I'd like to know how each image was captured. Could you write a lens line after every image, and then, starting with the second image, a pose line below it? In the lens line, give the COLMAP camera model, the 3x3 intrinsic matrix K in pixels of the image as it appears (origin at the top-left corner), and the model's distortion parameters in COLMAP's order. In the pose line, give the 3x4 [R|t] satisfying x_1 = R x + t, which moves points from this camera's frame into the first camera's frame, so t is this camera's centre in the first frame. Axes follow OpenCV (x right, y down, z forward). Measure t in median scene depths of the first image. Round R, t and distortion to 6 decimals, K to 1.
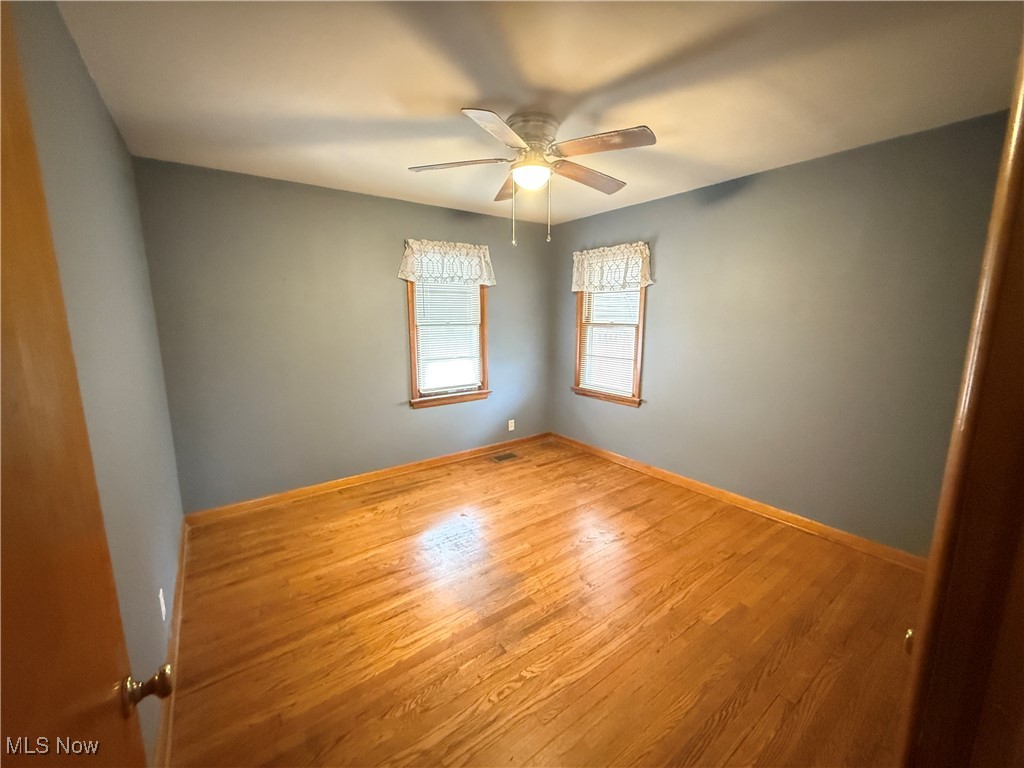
lens RADIAL K [[408.1, 0, 512.0], [0, 408.1, 384.0], [0, 0, 1]] dist [-0.000851, -0.000293]
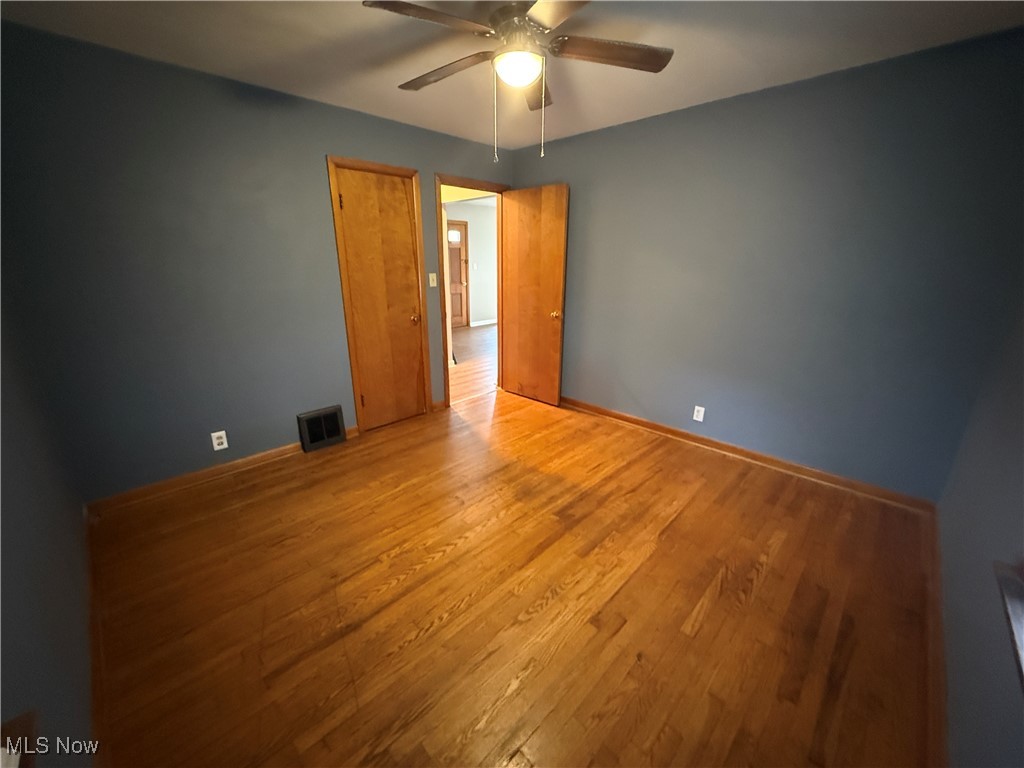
lens RADIAL K [[408.1, 0, 512.0], [0, 408.1, 384.0], [0, 0, 1]] dist [-0.000851, -0.000293]
pose [[-0.987260, 0.045944, -0.152341, 0.166302], [-0.026935, 0.895338, 0.444572, -0.253725], [0.156822, 0.443011, -0.882694, 1.592319]]
